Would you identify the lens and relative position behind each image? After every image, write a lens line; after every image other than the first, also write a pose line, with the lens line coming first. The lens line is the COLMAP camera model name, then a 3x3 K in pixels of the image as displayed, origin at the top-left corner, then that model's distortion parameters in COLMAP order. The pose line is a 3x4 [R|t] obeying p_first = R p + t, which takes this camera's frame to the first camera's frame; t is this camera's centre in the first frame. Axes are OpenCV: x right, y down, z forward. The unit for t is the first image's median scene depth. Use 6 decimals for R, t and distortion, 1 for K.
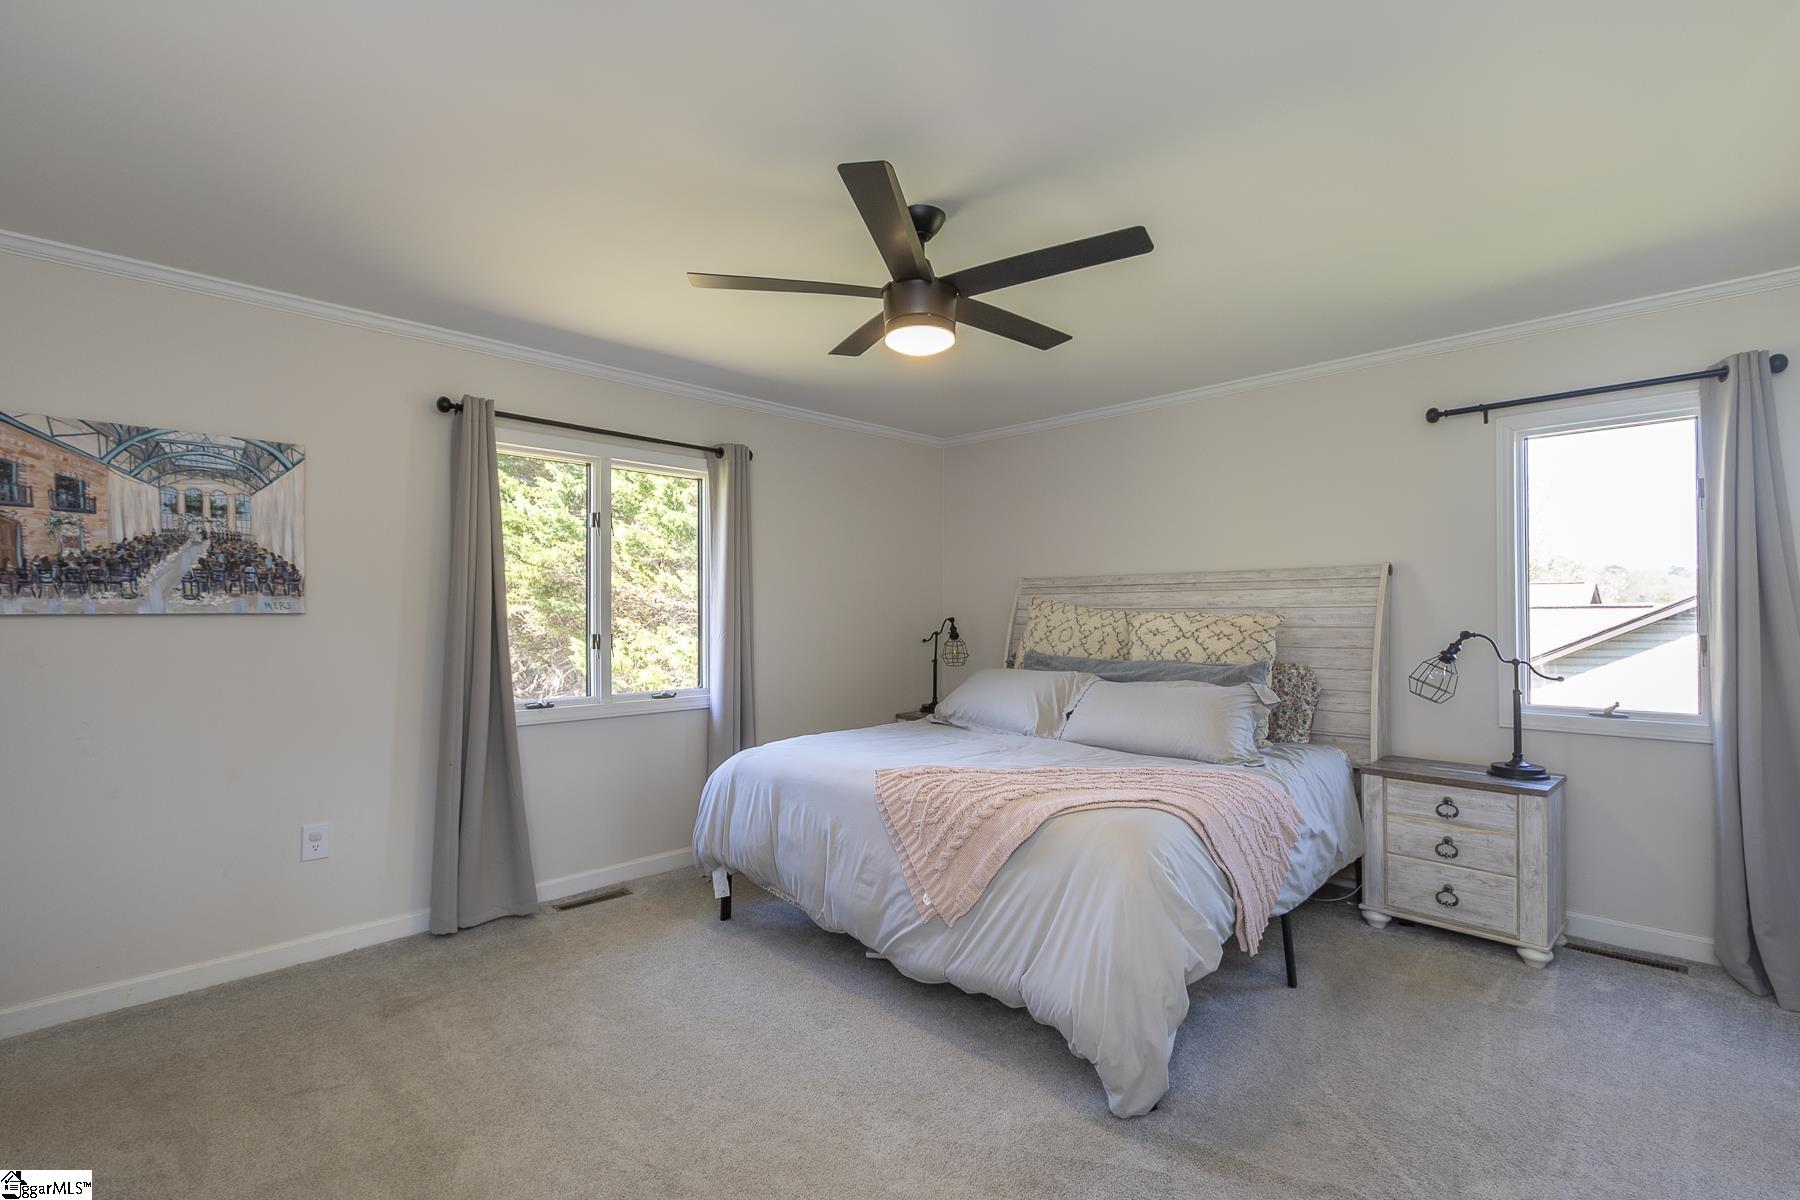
lens RADIAL K [[827.4, 0, 906.9], [0, 827.4, 609.7], [0, 0, 1]] dist [0.003948, -0.000418]
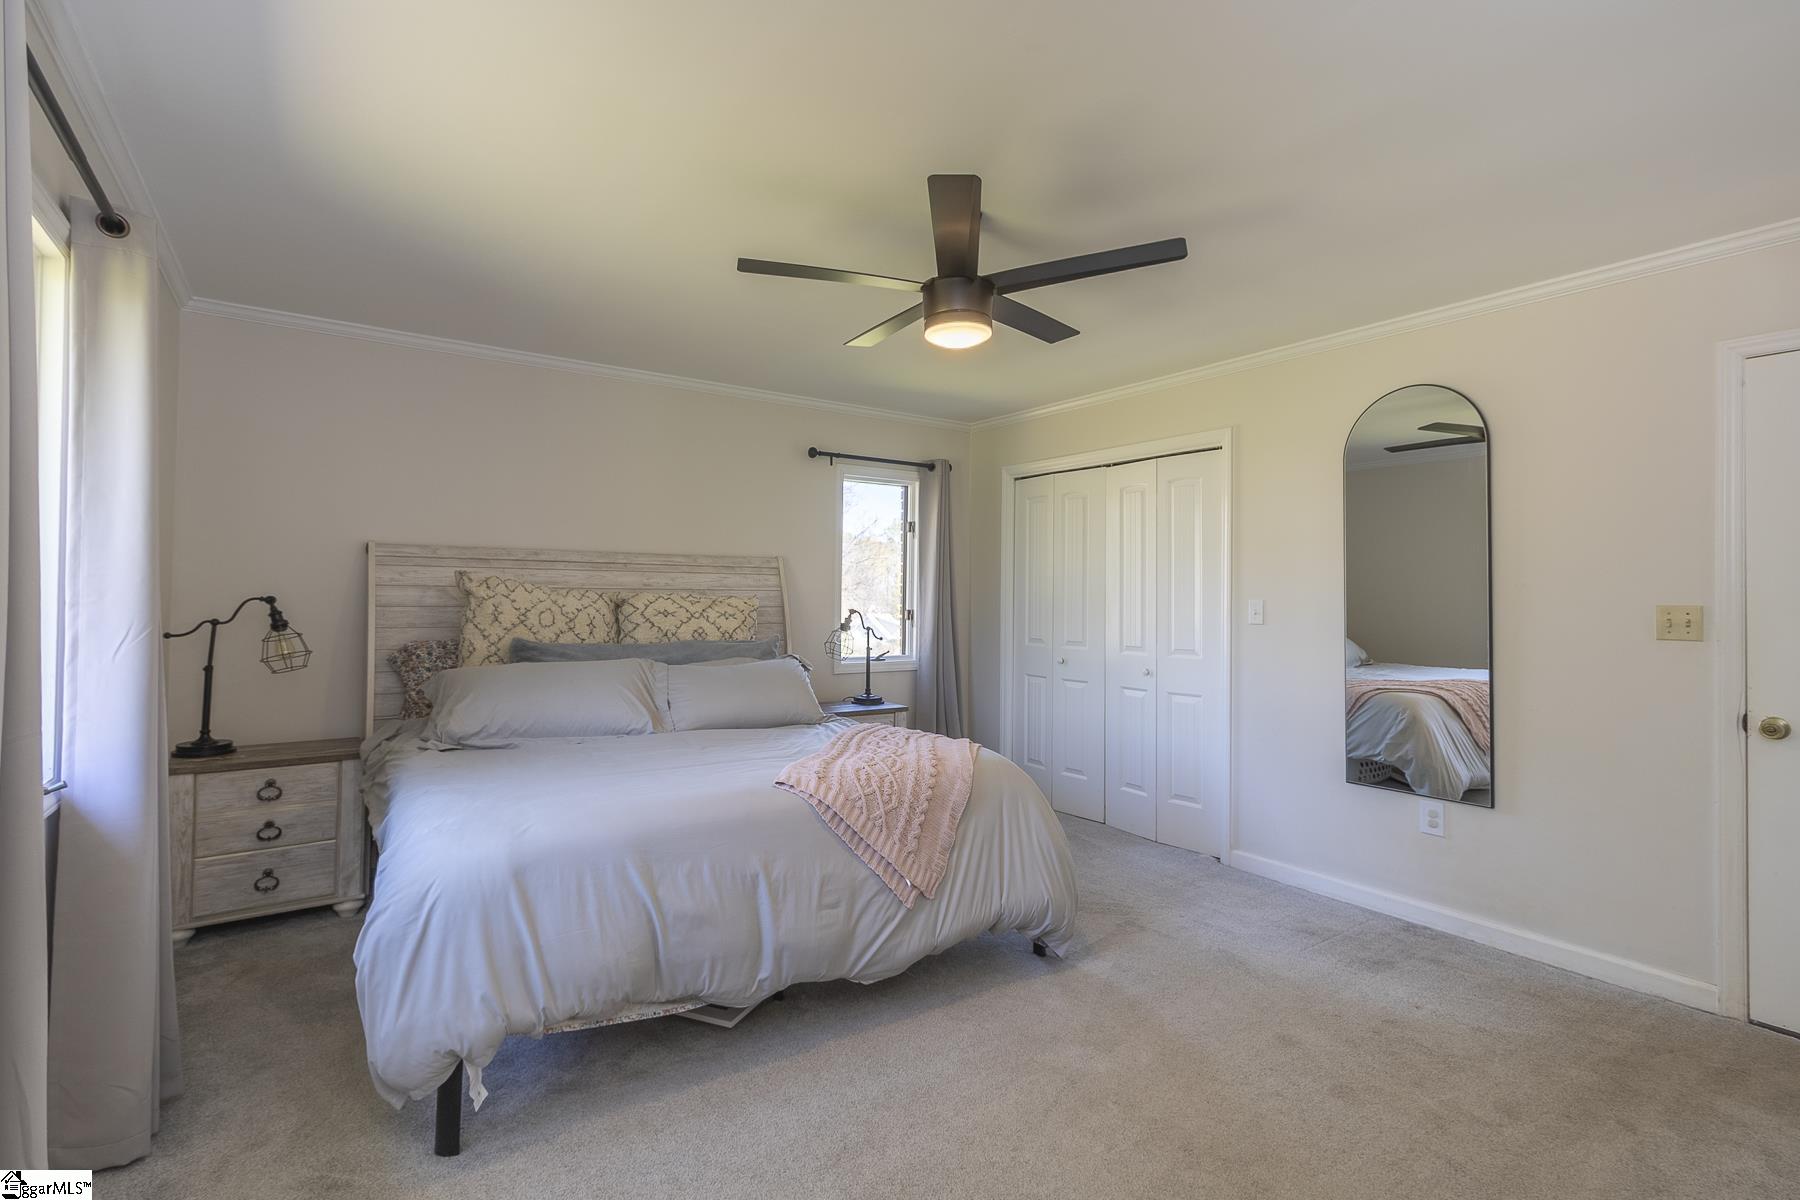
lens RADIAL K [[827.4, 0, 905.2], [0, 827.4, 590.7], [0, 0, 1]] dist [0.003948, -0.000418]
pose [[0.190712, 0.014028, 0.981546, -0.652390], [-0.015018, 0.999823, -0.011371, 0.007670], [-0.981531, -0.012573, 0.190889, 0.564327]]
